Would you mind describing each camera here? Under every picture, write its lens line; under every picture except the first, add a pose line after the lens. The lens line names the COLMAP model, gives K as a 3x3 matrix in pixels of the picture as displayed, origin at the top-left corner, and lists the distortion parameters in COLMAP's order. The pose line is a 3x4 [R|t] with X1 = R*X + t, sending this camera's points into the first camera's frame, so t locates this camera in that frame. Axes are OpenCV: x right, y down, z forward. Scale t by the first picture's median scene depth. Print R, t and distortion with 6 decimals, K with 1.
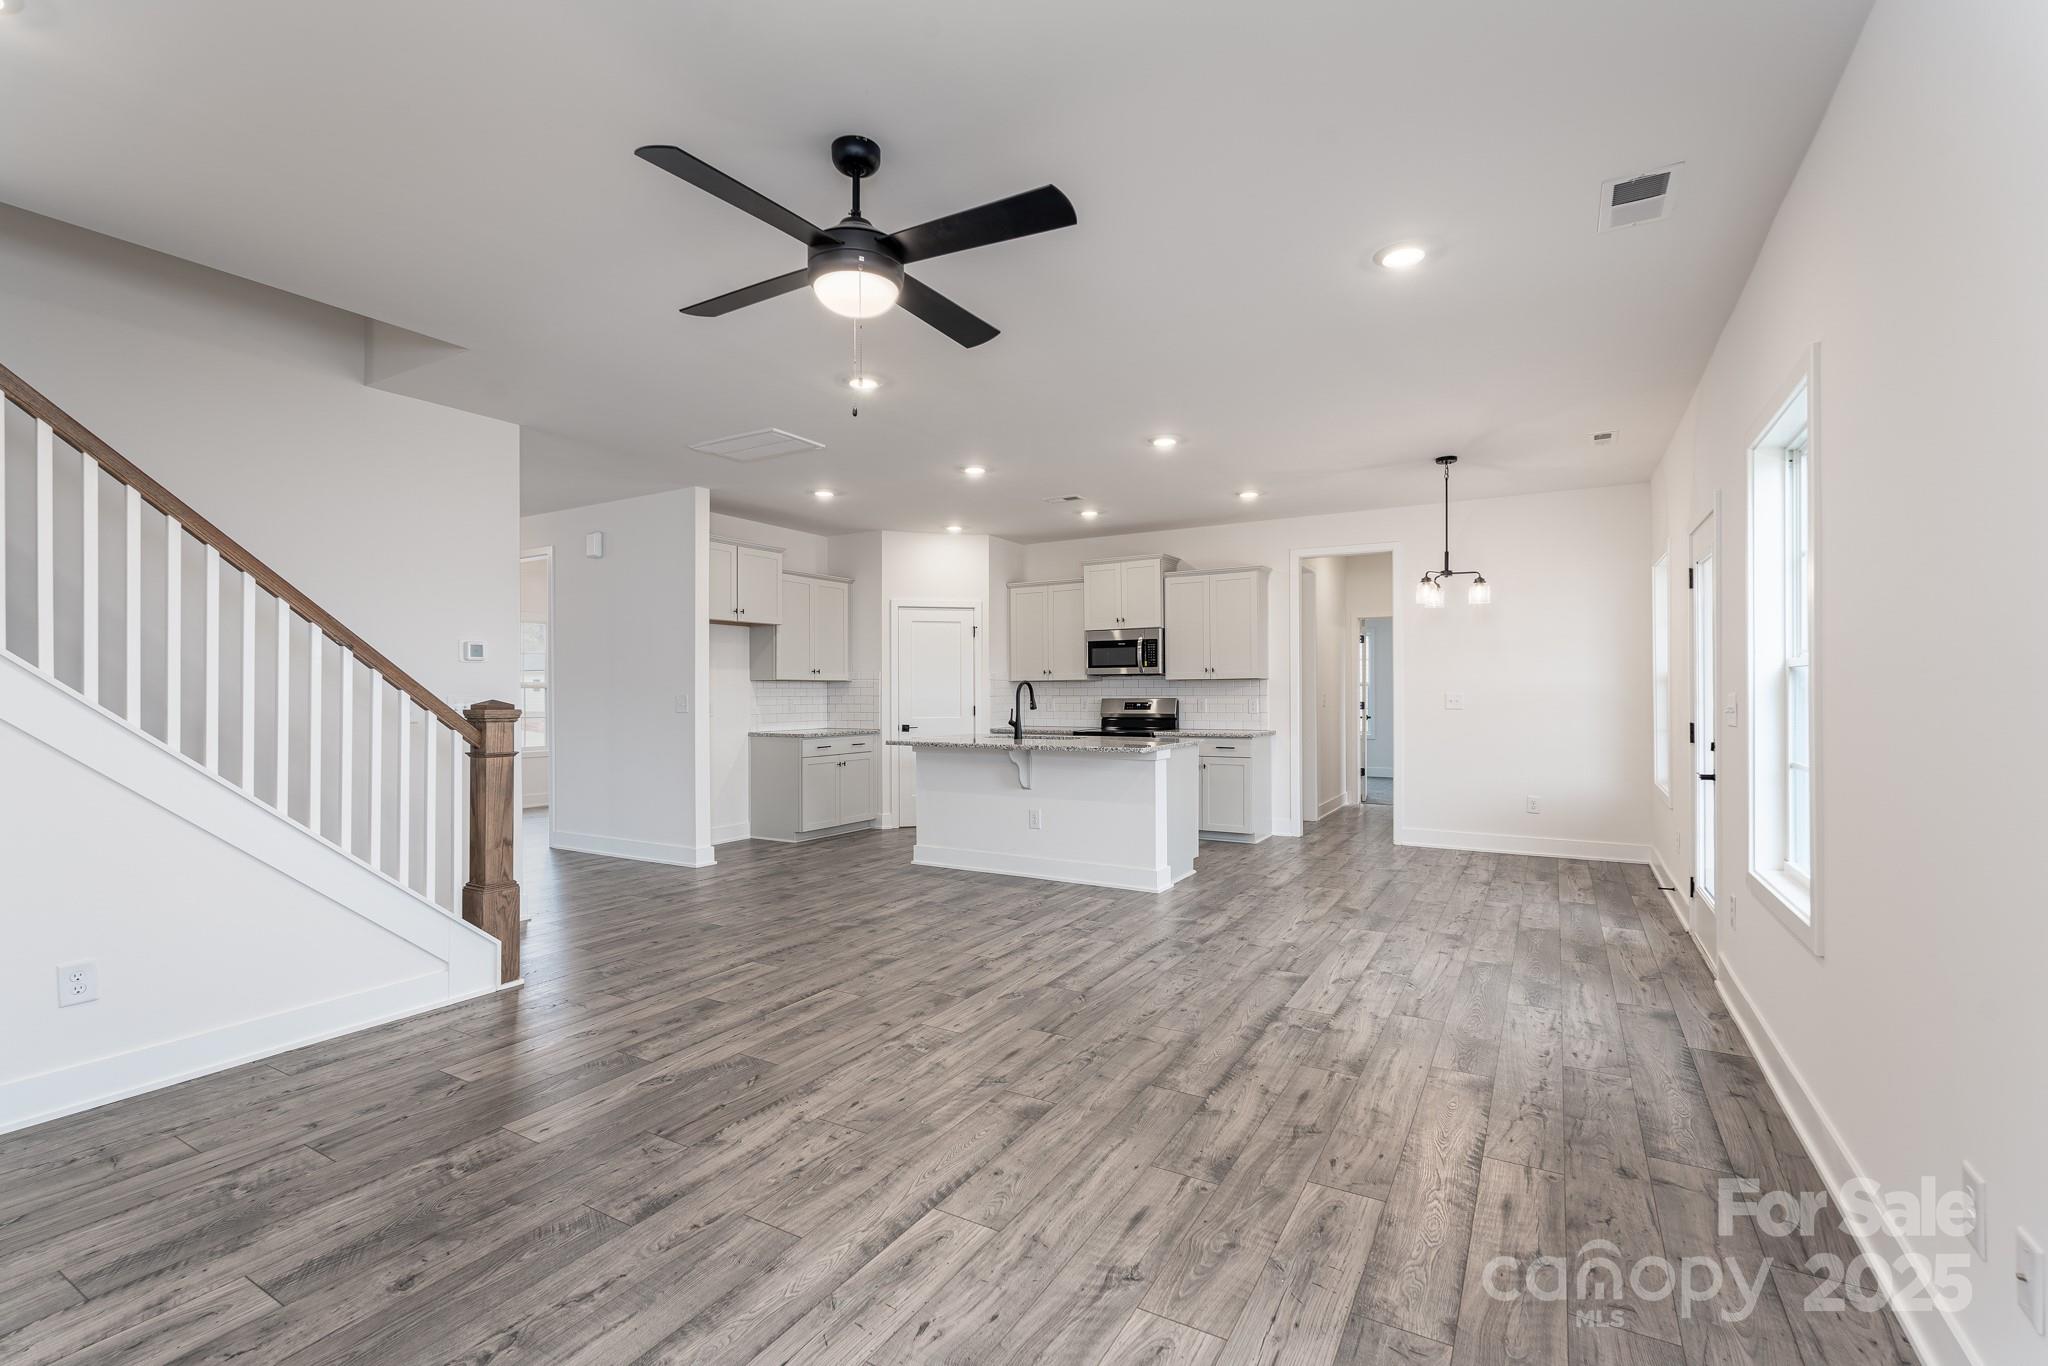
lens RADIAL K [[915.8, 0, 1025.1], [0, 915.8, 691.3], [0, 0, 1]] dist [-0.004569, 0.001619]
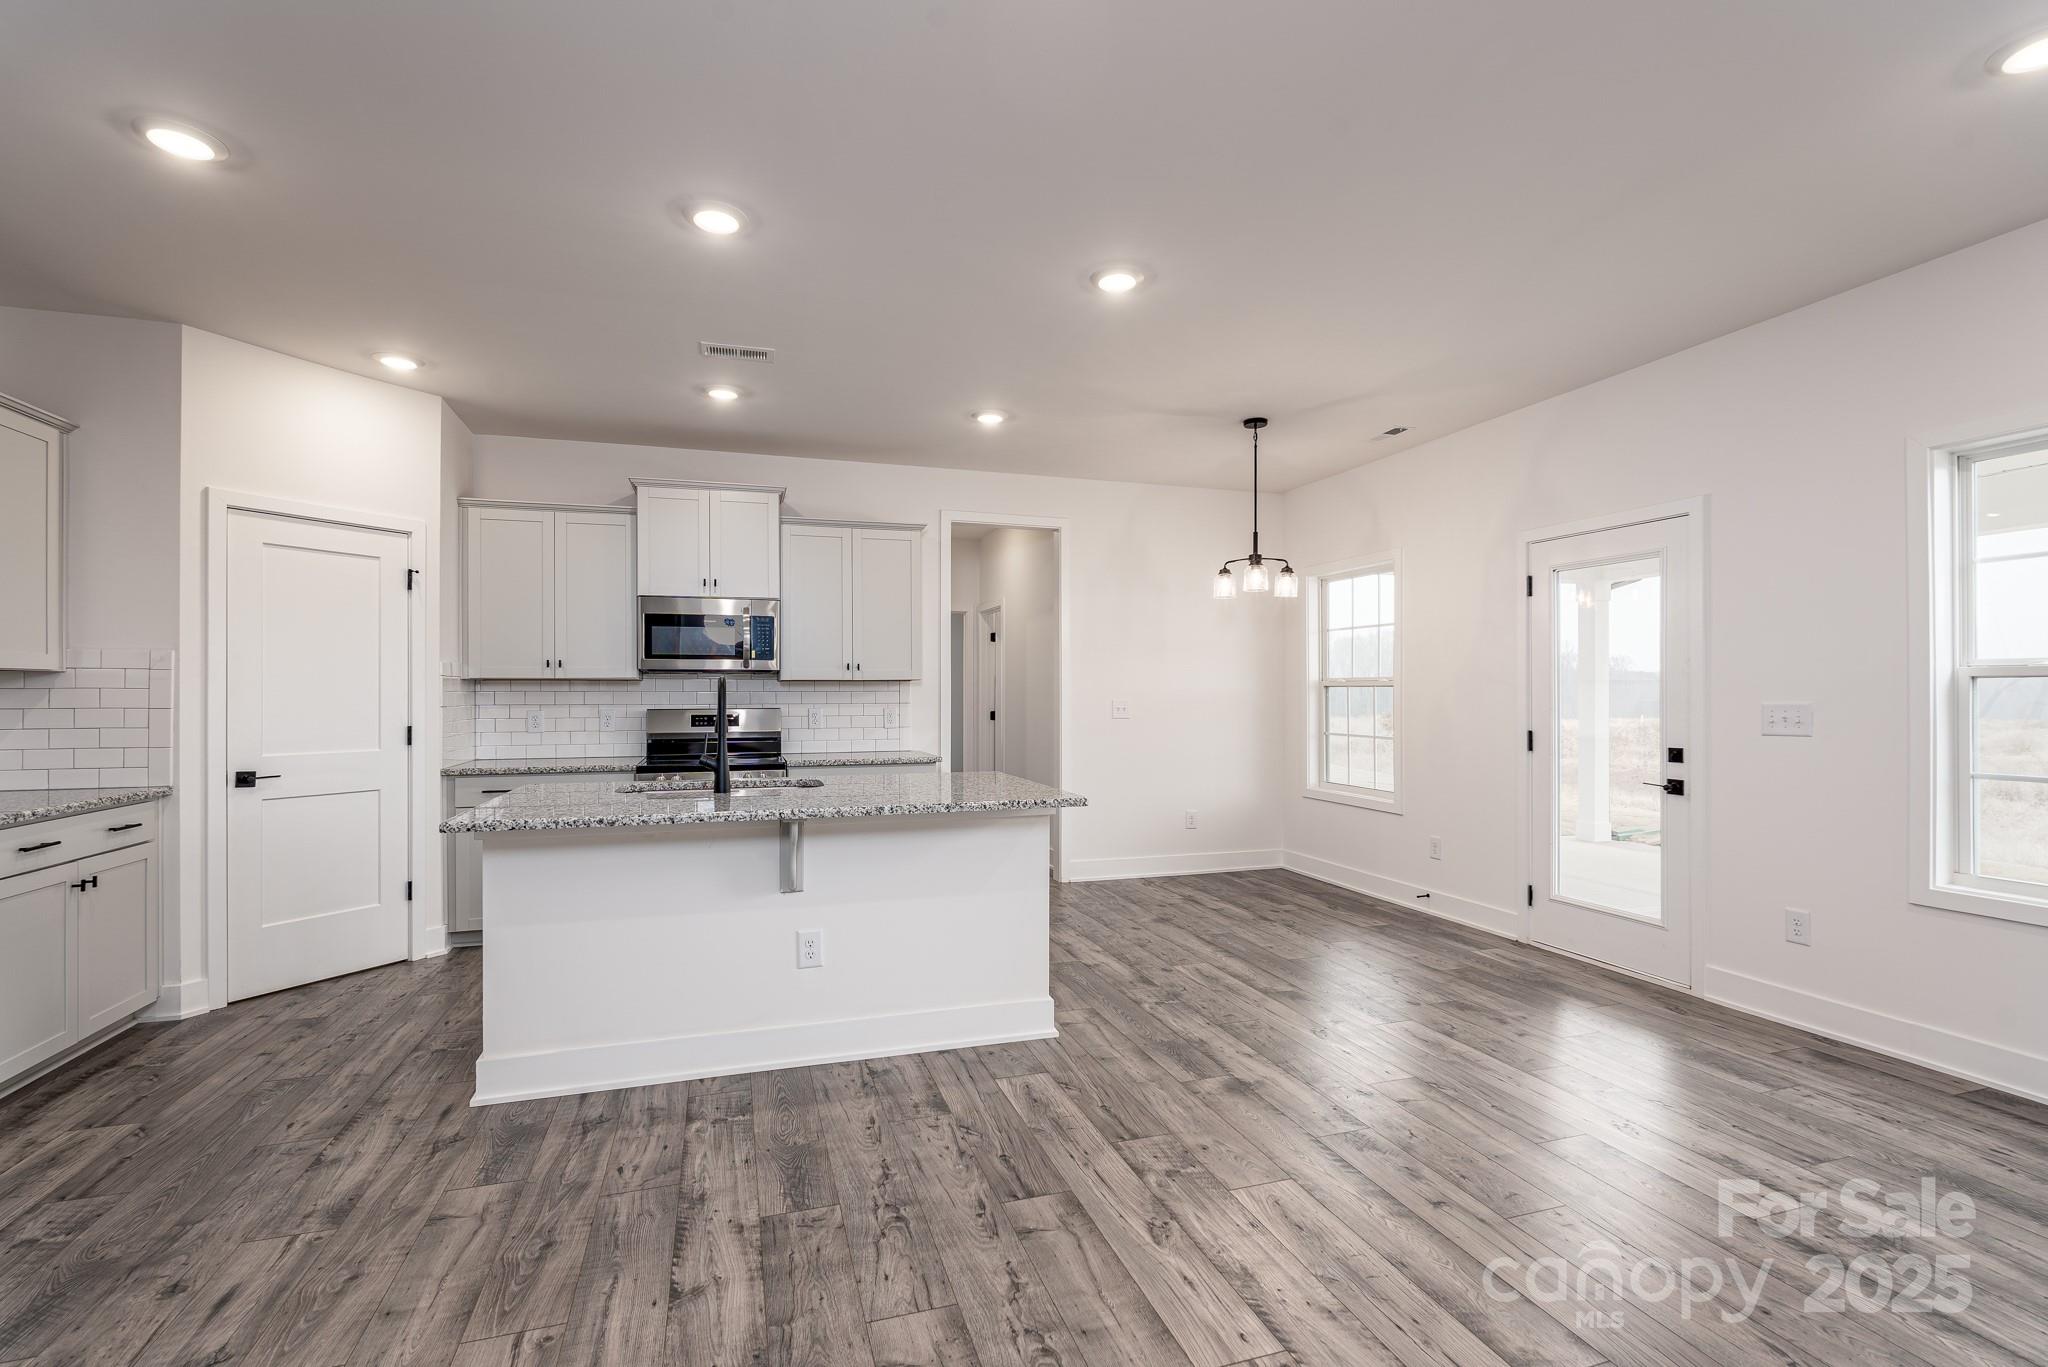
lens RADIAL K [[915.8, 0, 1026.6], [0, 915.8, 695.2], [0, 0, 1]] dist [-0.004569, 0.001619]
pose [[0.661642, 0.001977, 0.749817, -0.423708], [-0.001562, 0.999998, -0.001258, -0.002112], [-0.749818, -0.000339, 0.661644, 0.826353]]
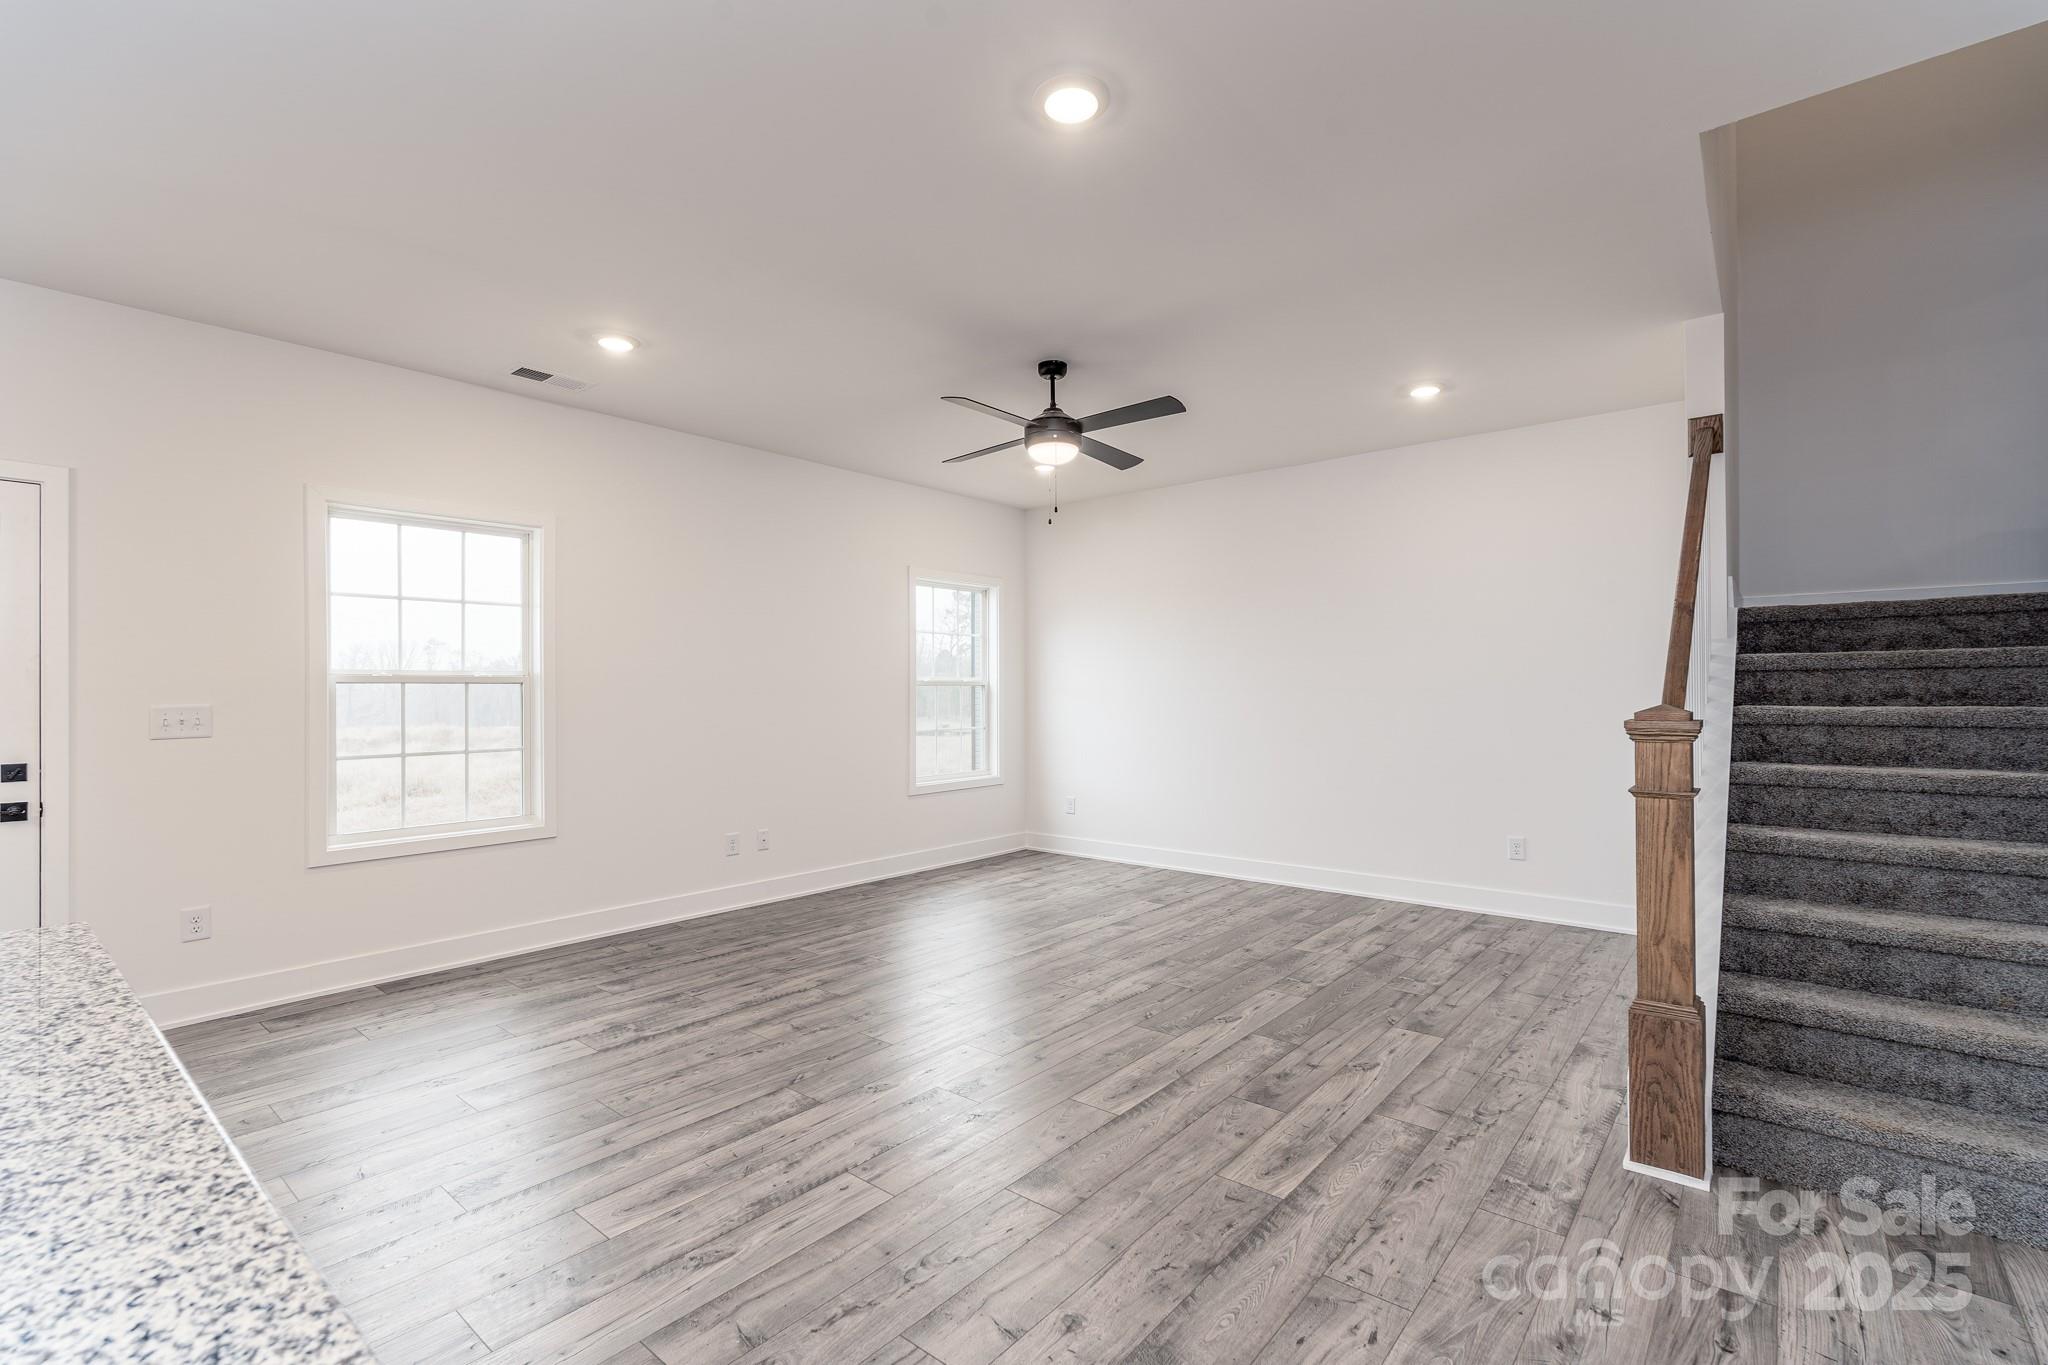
lens RADIAL K [[915.8, 0, 1025.6], [0, 915.8, 685.2], [0, 0, 1]] dist [-0.004569, 0.001619]
pose [[-0.985692, 0.009734, 0.168277, -0.242127], [0.008762, 0.999940, -0.006517, -0.003657], [-0.168330, -0.004950, -0.985718, 1.558313]]
